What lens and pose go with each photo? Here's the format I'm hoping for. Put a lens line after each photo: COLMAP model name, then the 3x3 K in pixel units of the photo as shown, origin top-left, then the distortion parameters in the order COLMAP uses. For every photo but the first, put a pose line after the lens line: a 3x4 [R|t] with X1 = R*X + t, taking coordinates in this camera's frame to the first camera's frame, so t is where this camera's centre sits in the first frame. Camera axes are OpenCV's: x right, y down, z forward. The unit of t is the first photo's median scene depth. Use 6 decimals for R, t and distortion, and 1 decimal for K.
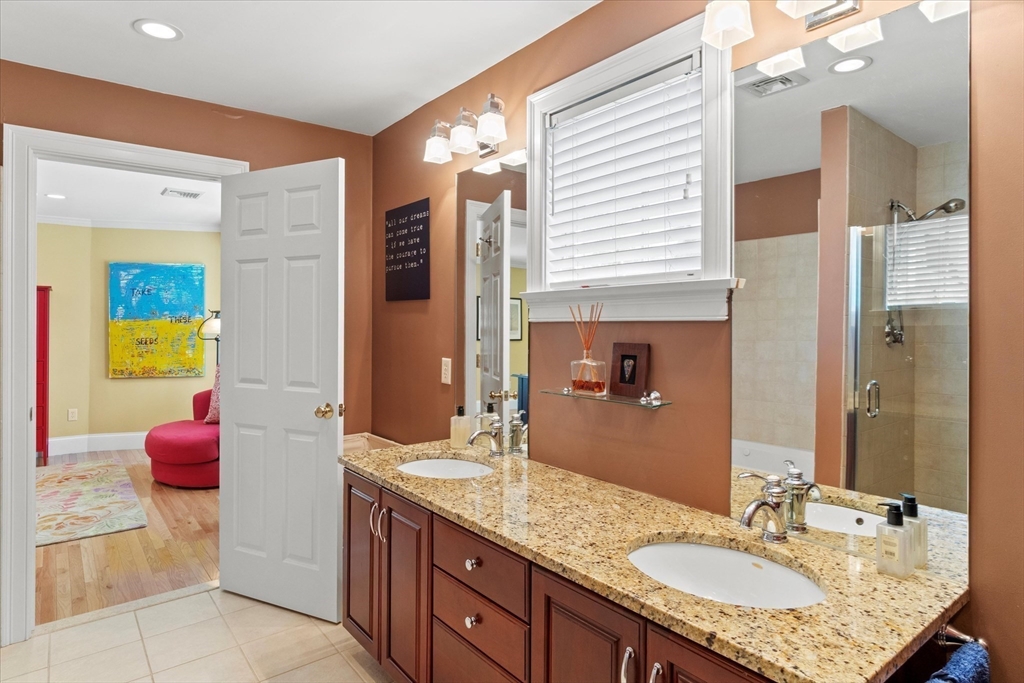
lens RADIAL K [[584.6, 0, 511.6], [0, 584.6, 326.5], [0, 0, 1]] dist [0.001559, -0.000039]
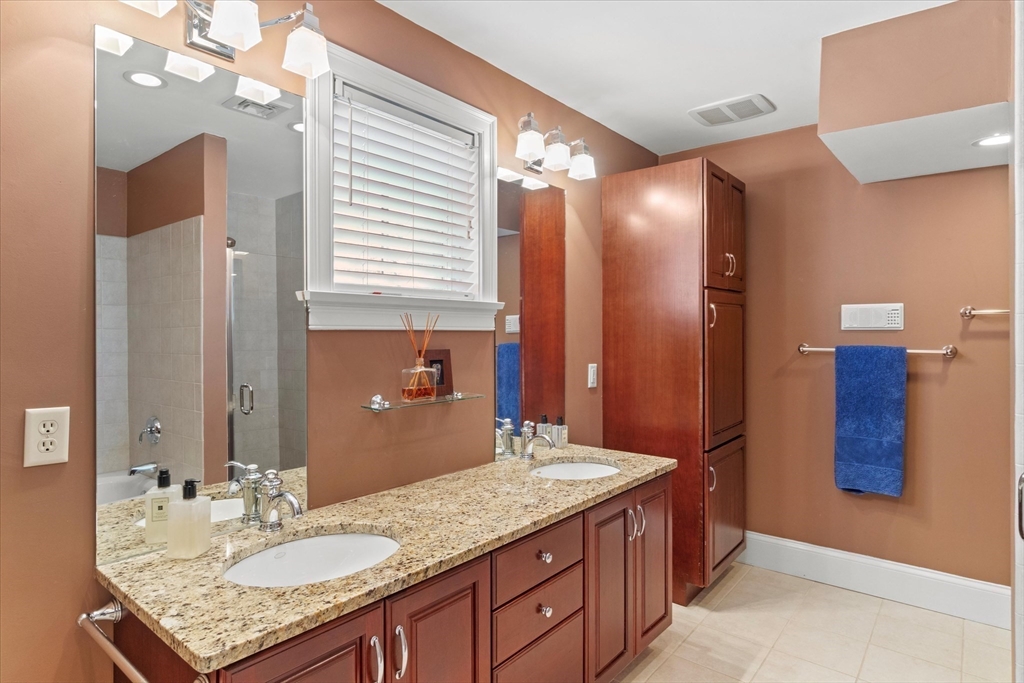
lens RADIAL K [[561.4, 0, 512.0], [0, 561.4, 341.5], [0, 0, 1]] dist [0.000070, -0.000321]
pose [[-0.217578, -0.013254, 0.975953, -0.956147], [0.002520, 0.999897, 0.014141, -0.002699], [-0.976040, 0.005536, -0.217522, 1.165336]]
